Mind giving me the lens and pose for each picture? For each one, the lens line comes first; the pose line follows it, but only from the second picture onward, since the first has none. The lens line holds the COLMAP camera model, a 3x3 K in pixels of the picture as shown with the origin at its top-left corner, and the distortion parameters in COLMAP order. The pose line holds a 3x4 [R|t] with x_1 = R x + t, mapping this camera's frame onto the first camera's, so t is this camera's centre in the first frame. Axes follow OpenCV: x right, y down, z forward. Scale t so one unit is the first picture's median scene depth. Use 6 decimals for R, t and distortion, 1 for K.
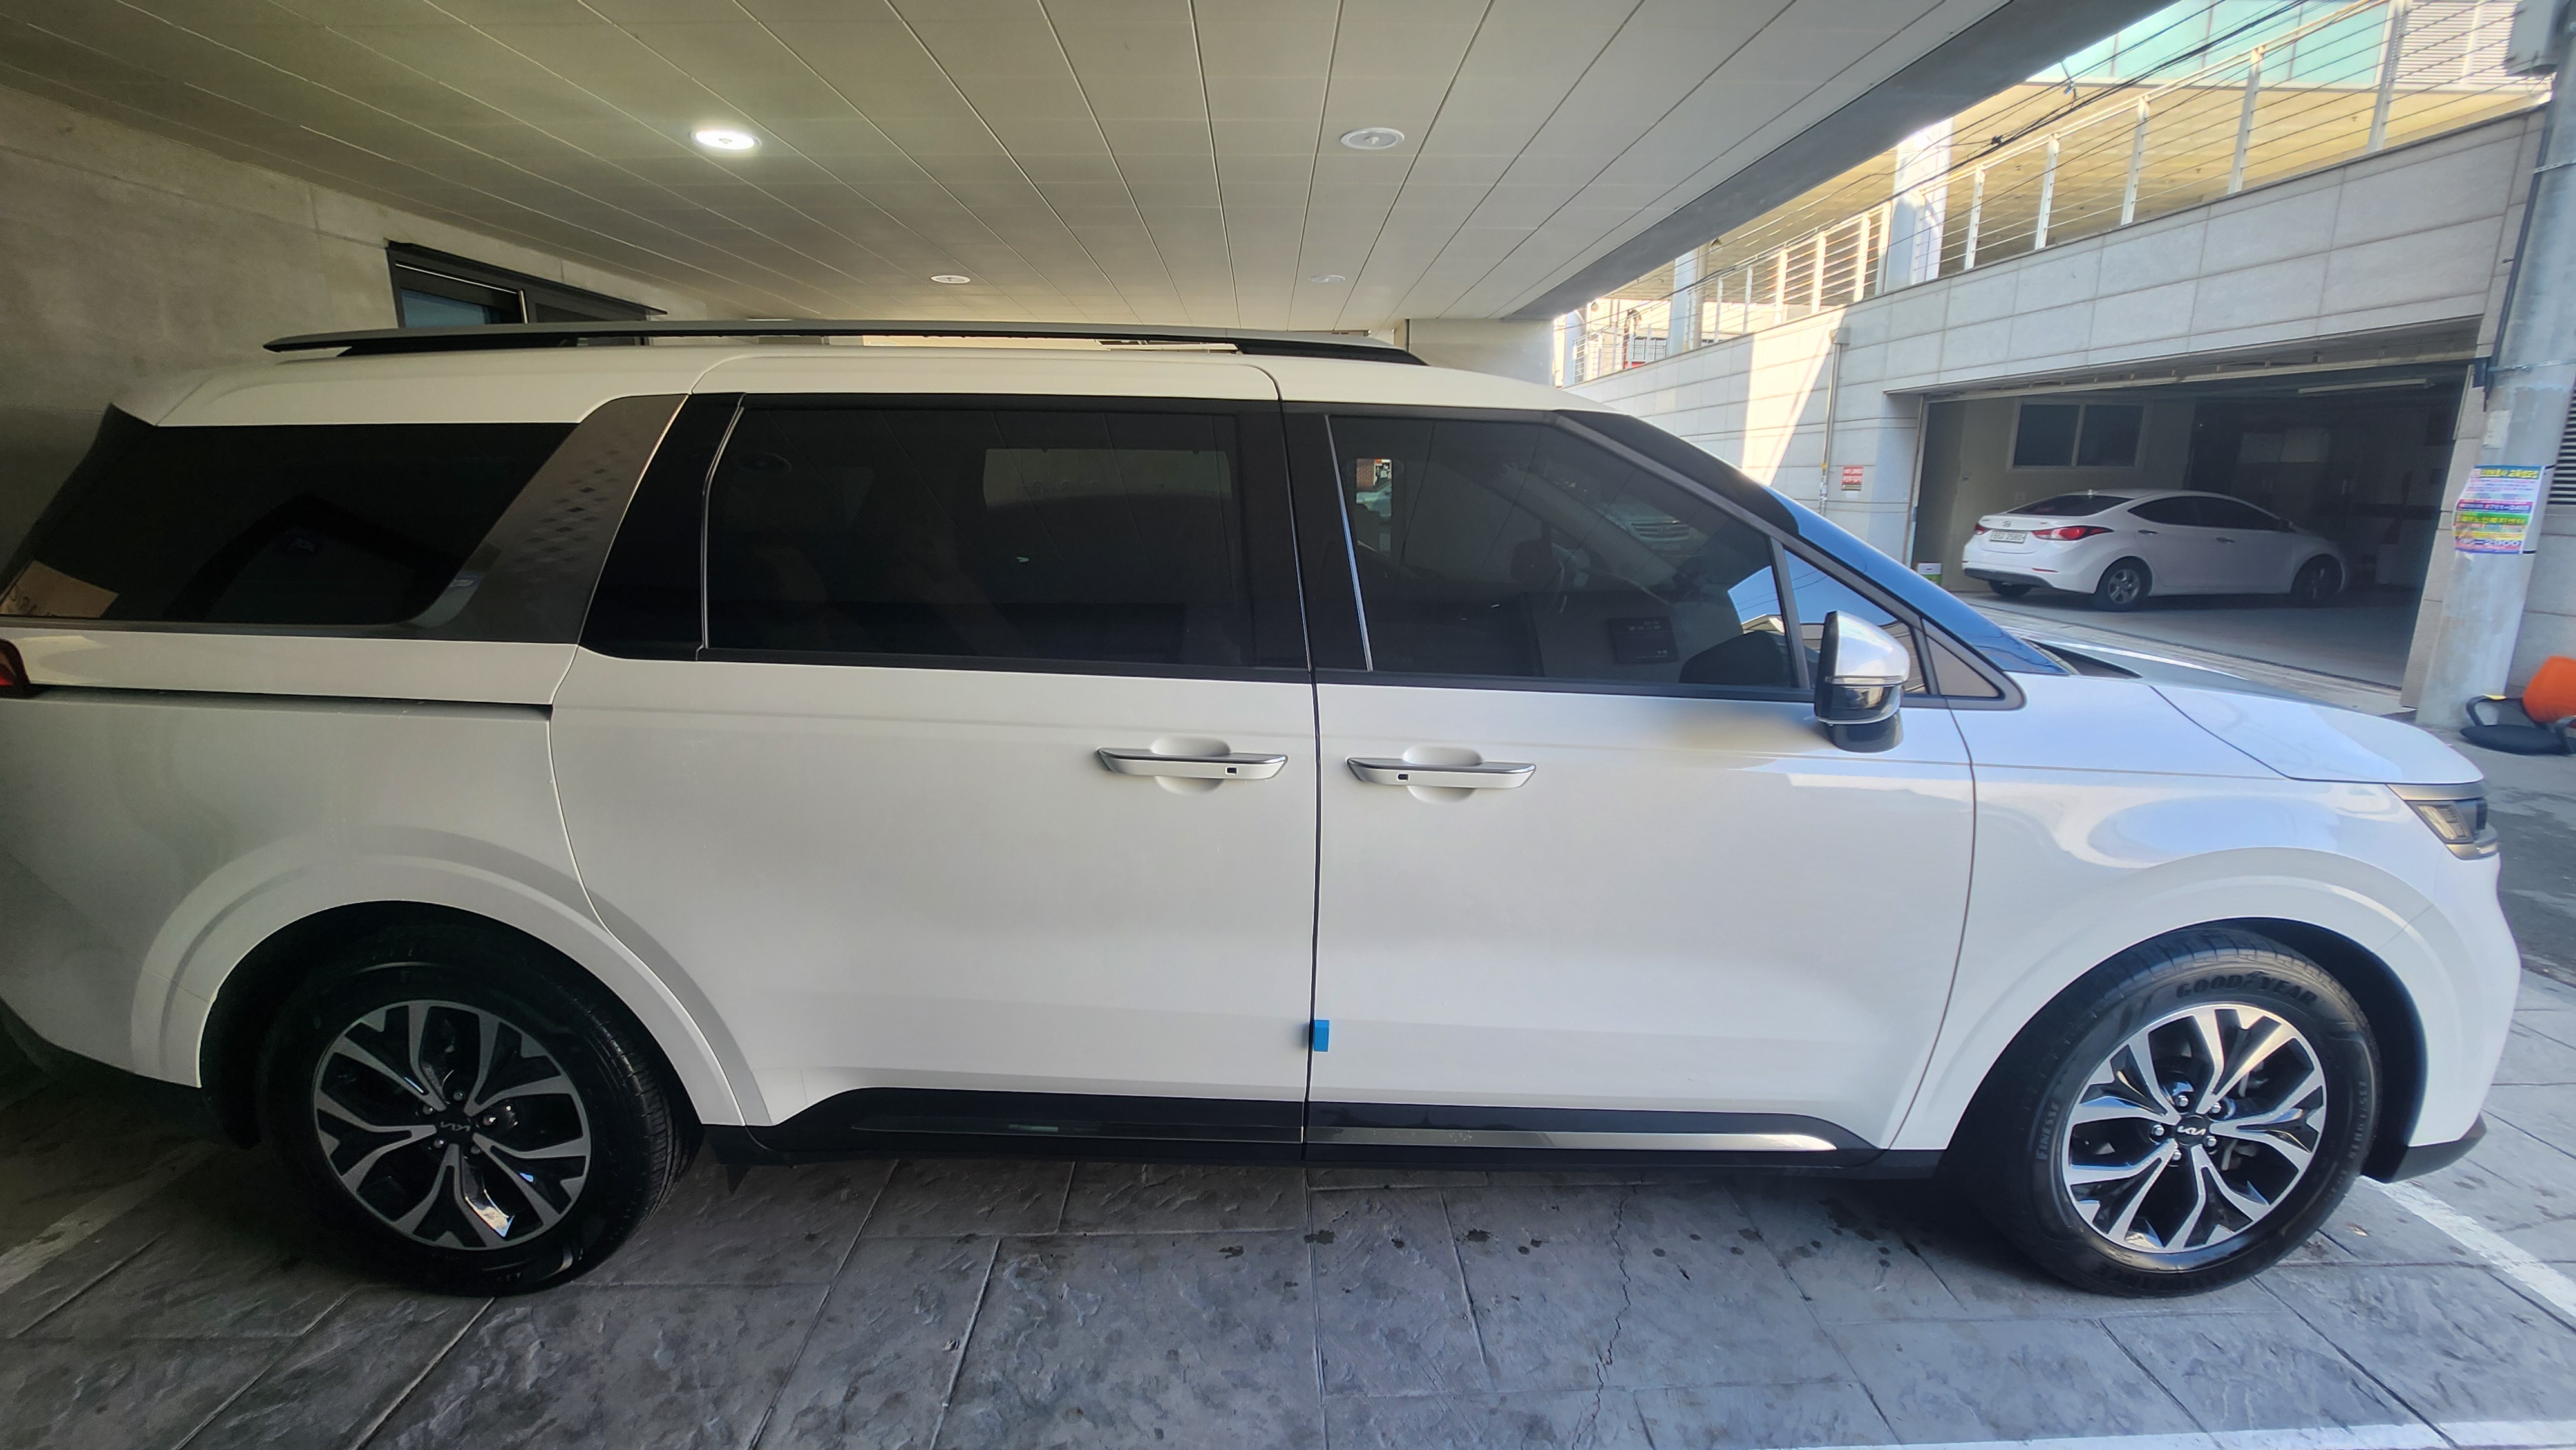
lens RADIAL K [[999.5, 0, 1282.5], [0, 999.5, 706.5], [0, 0, 1]] dist [-0.020044, 0.000033]
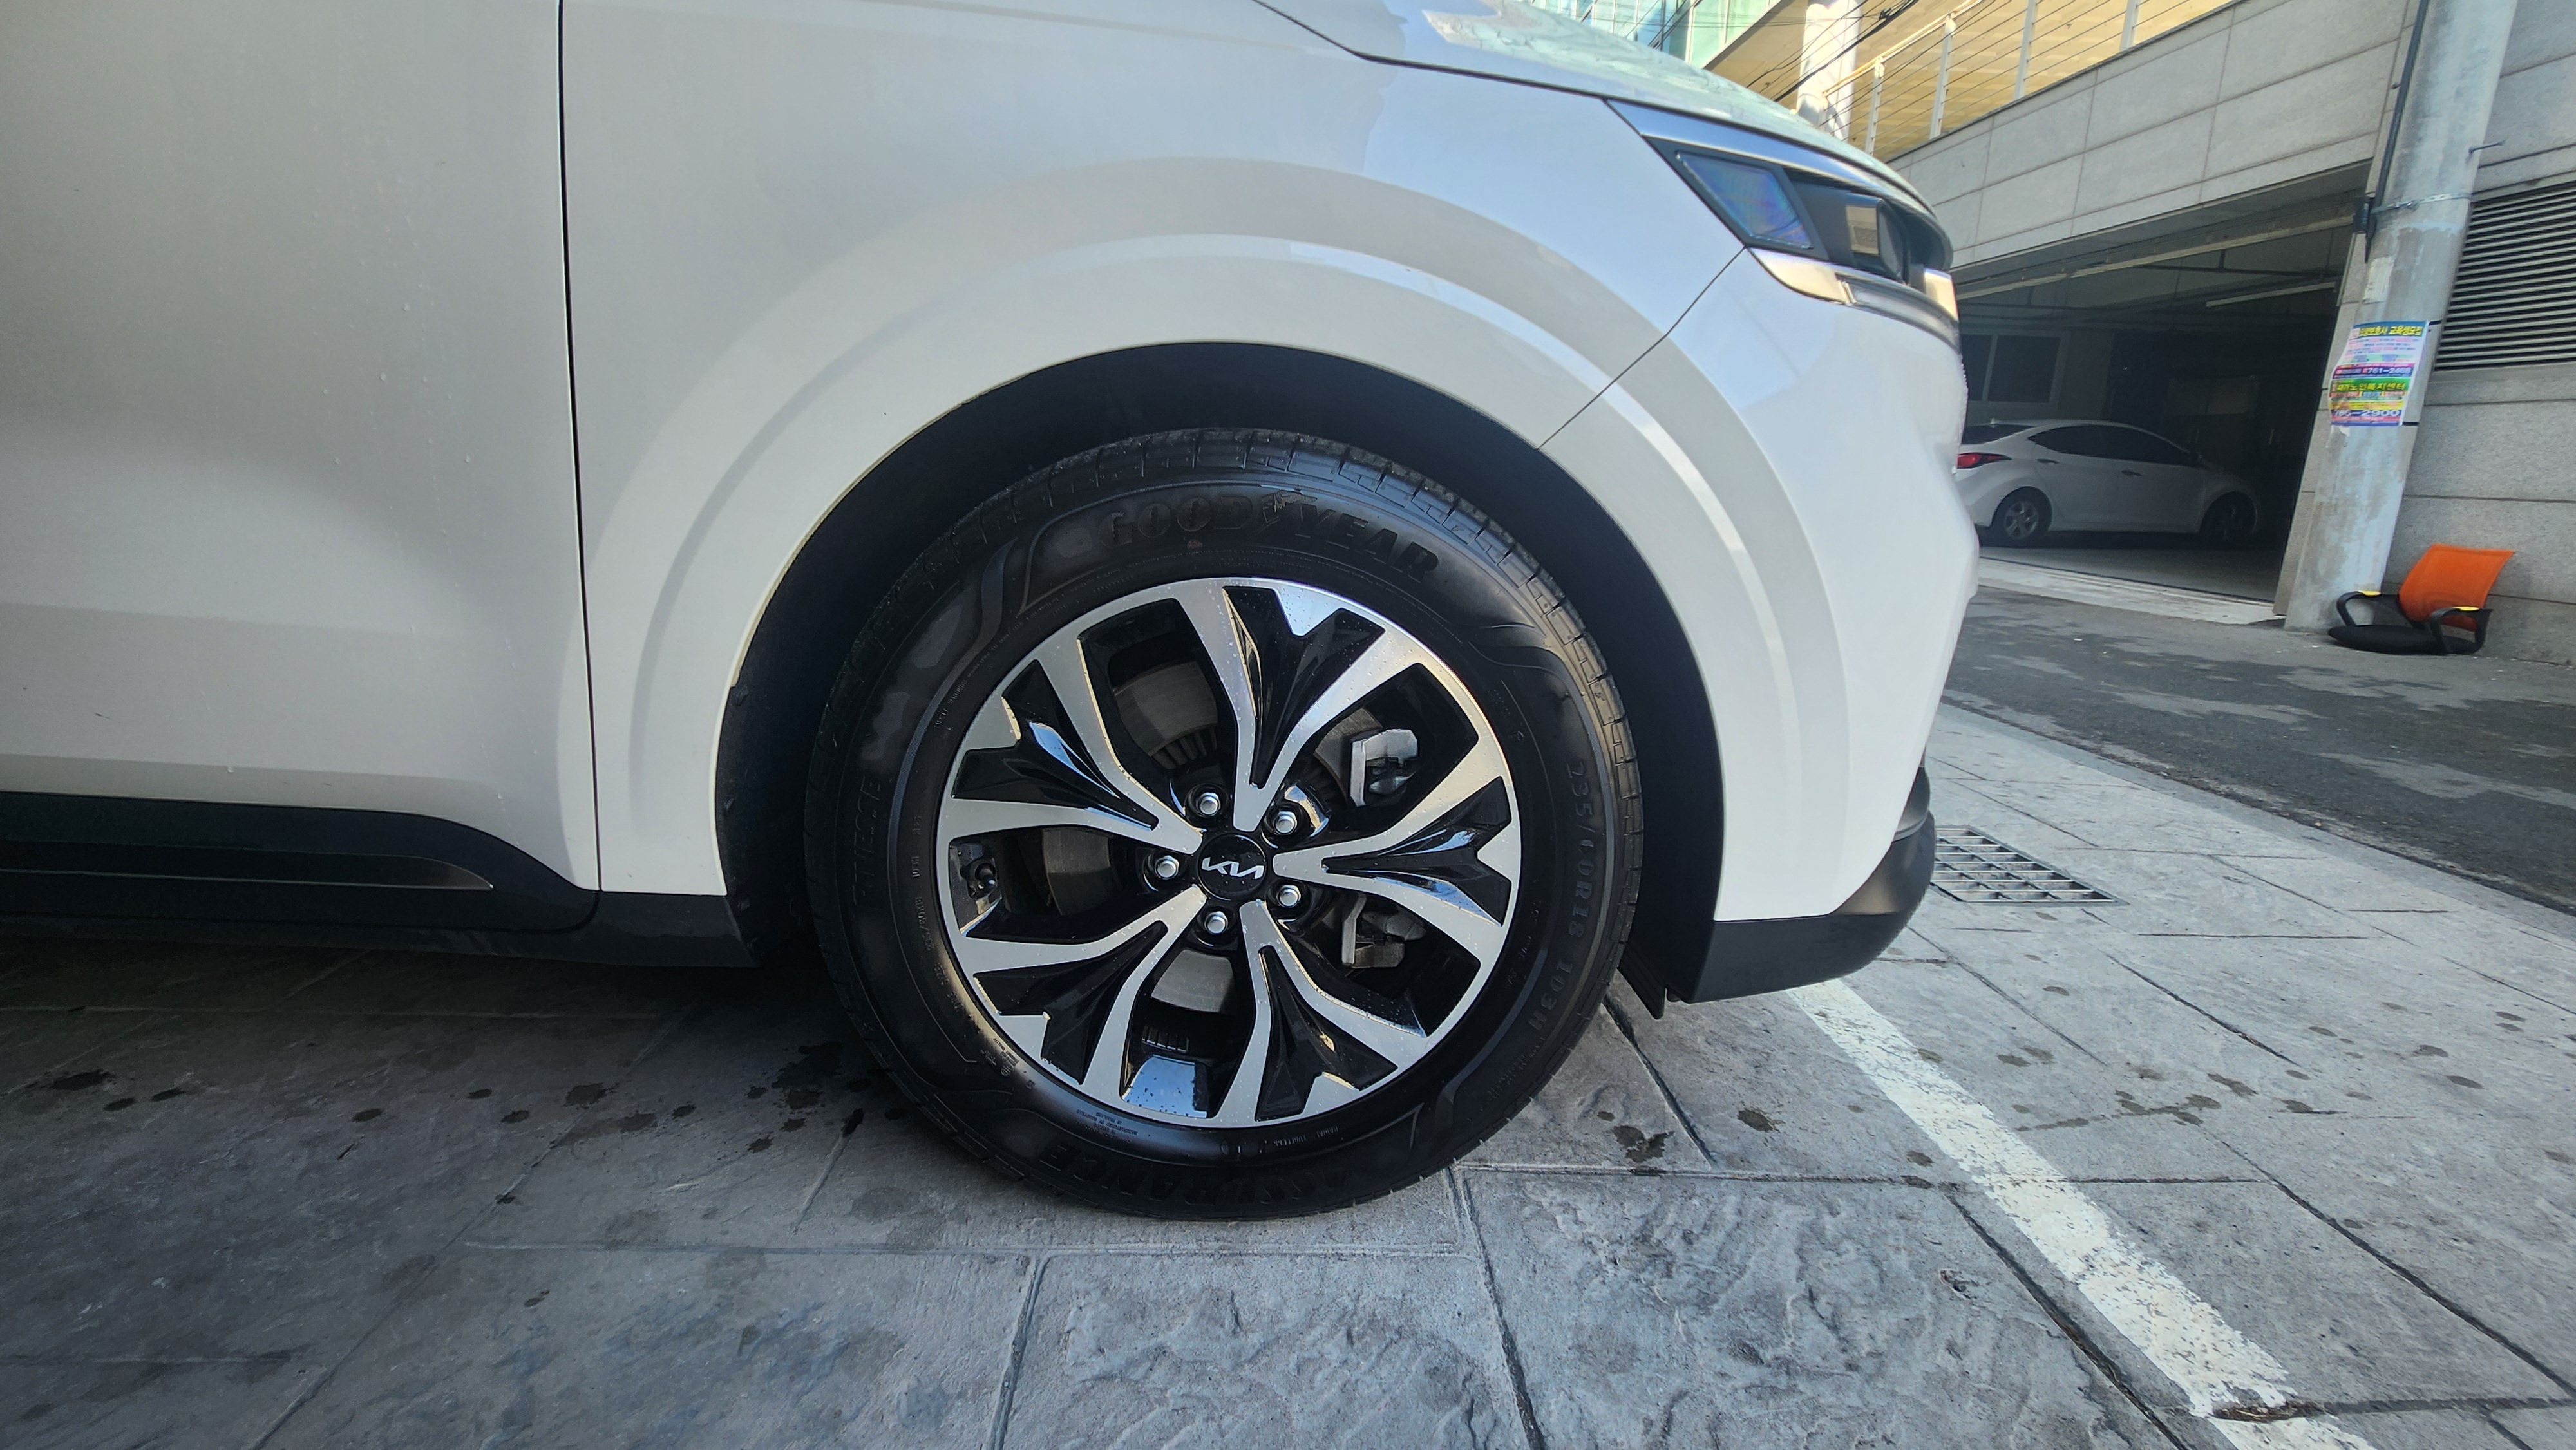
lens RADIAL K [[999.5, 0, 1294.1], [0, 999.5, 709.4], [0, 0, 1]] dist [-0.020044, 0.000033]
pose [[0.999525, 0.019755, 0.023648, 0.941469], [-0.020144, 0.999664, 0.016339, 0.345771], [-0.023318, -0.016807, 0.999587, 0.511630]]
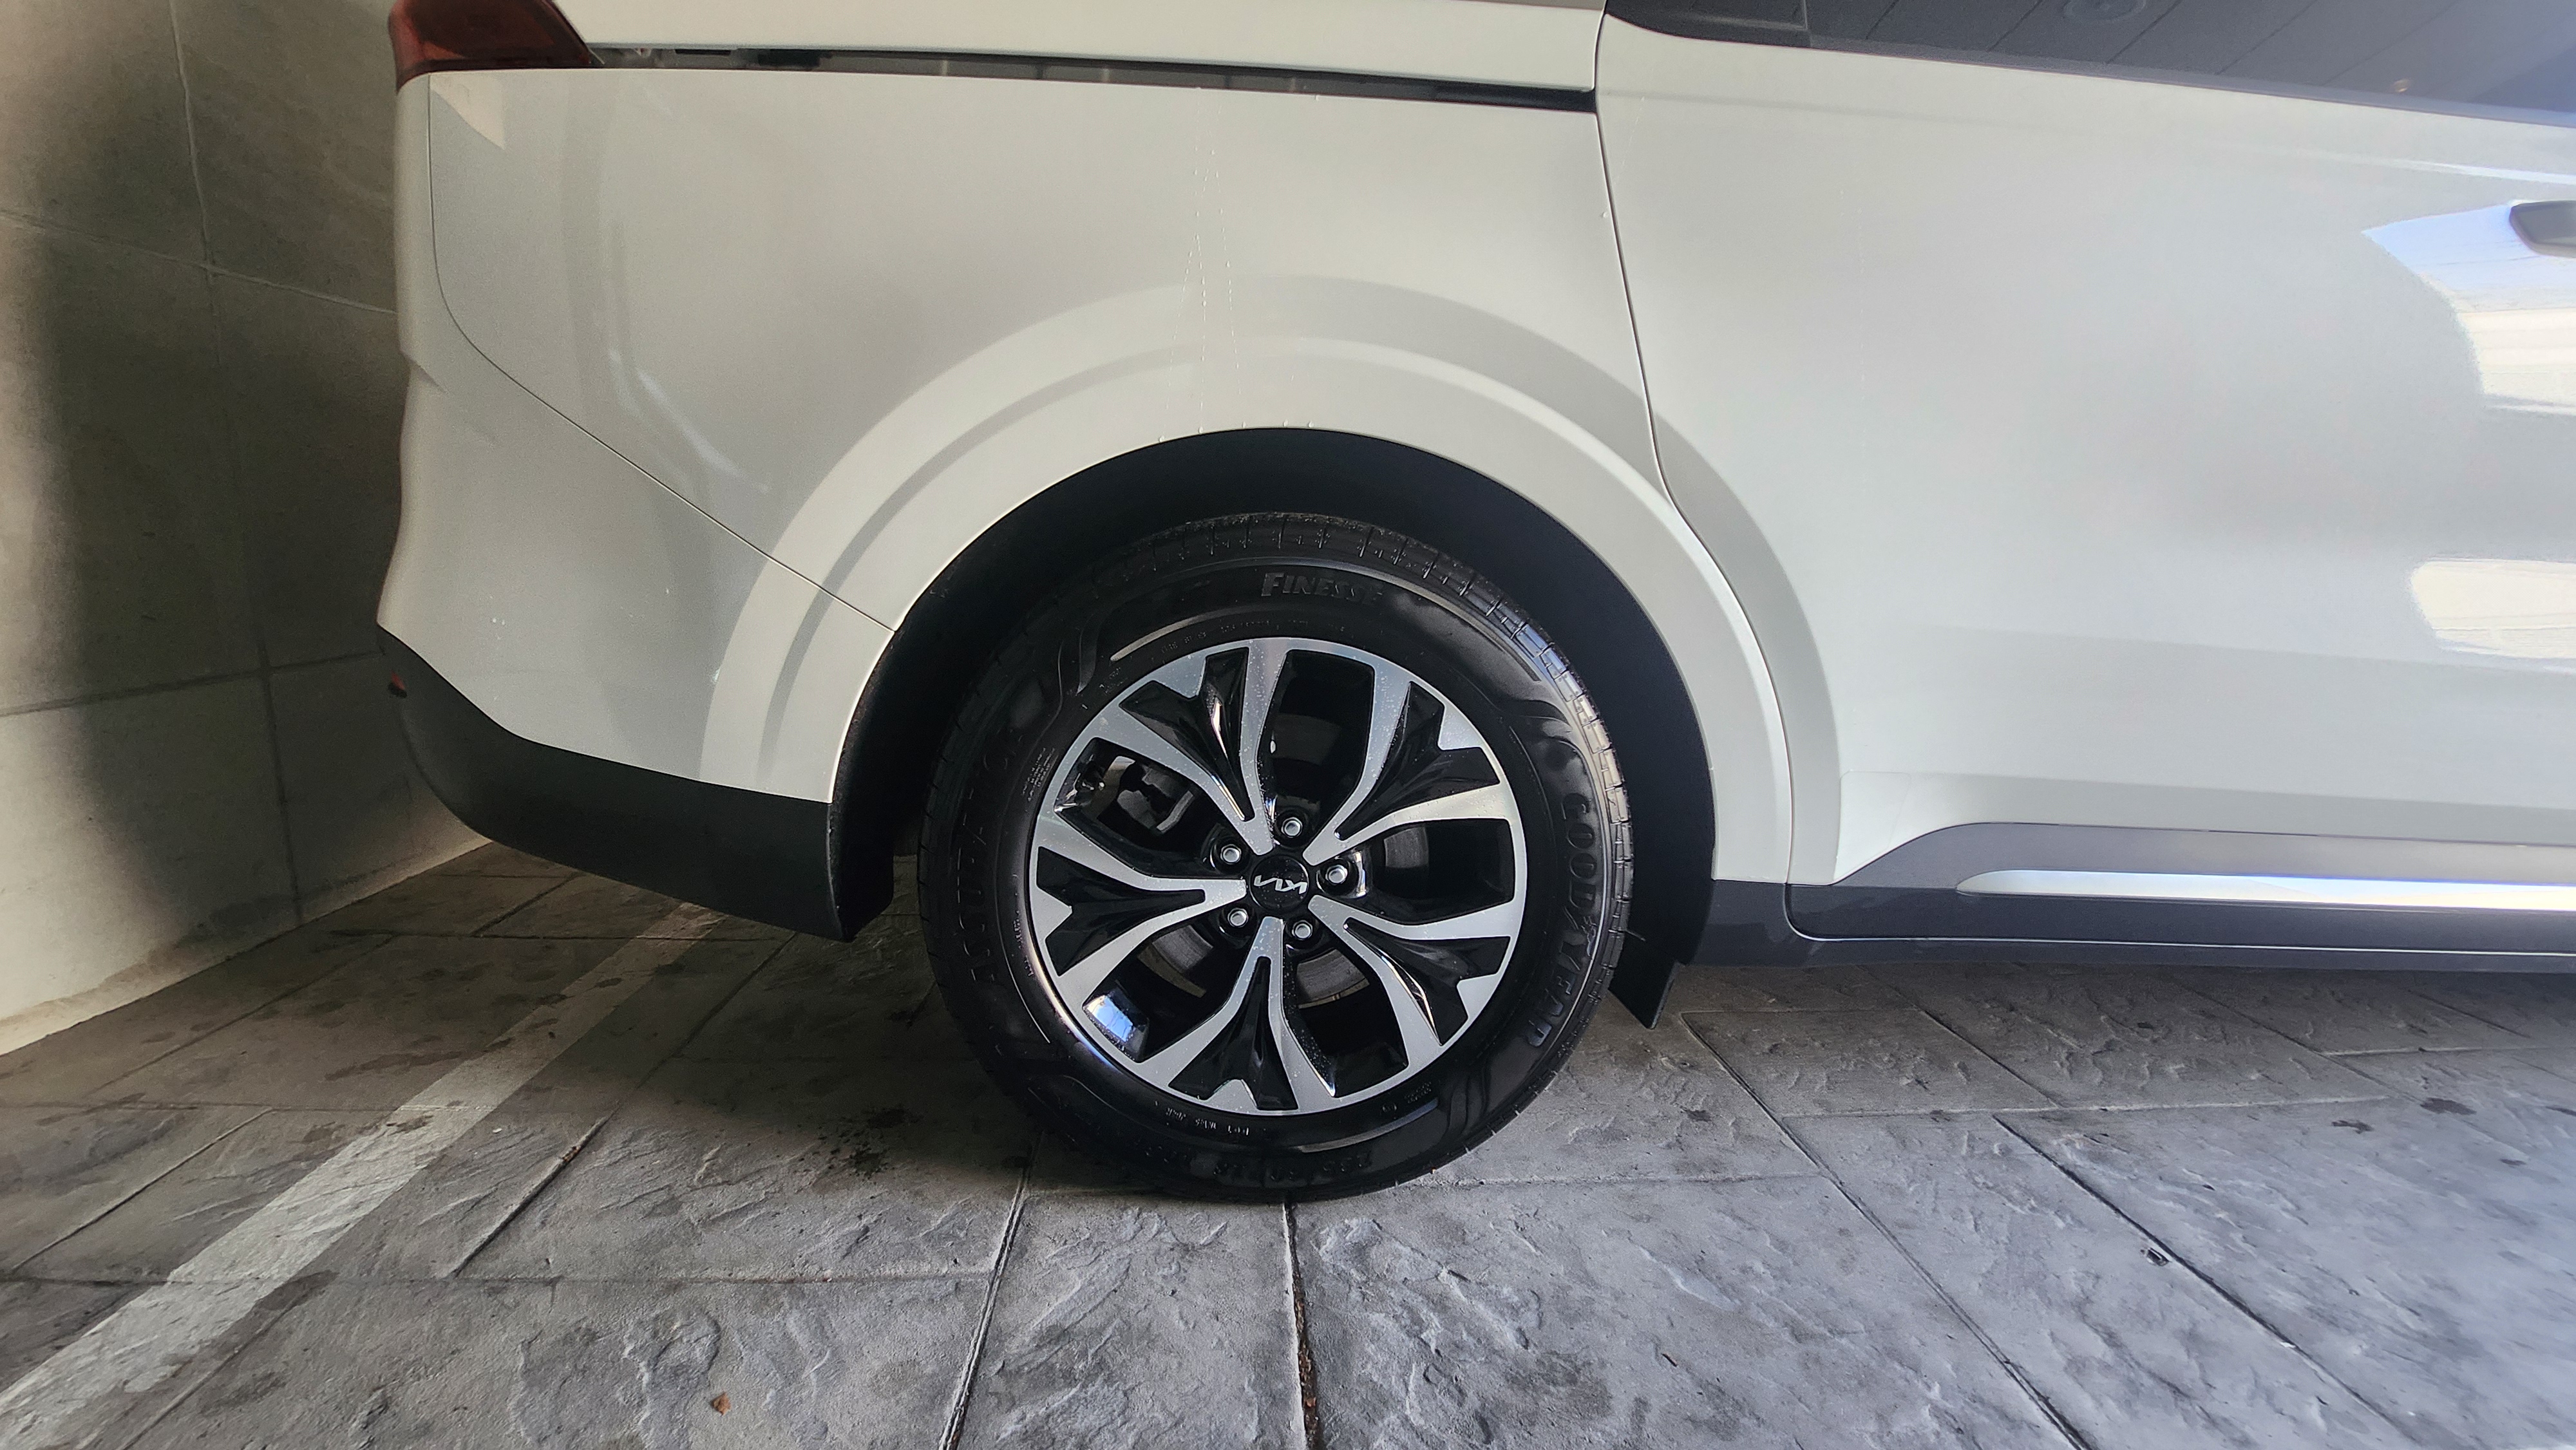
lens RADIAL K [[999.5, 0, 1290.3], [0, 999.5, 703.1], [0, 0, 1]] dist [-0.020044, 0.000033]
pose [[0.999107, 0.019721, 0.037368, -0.746404], [-0.017929, 0.998700, -0.047708, 0.304730], [-0.038260, 0.046996, 0.998162, 0.366453]]
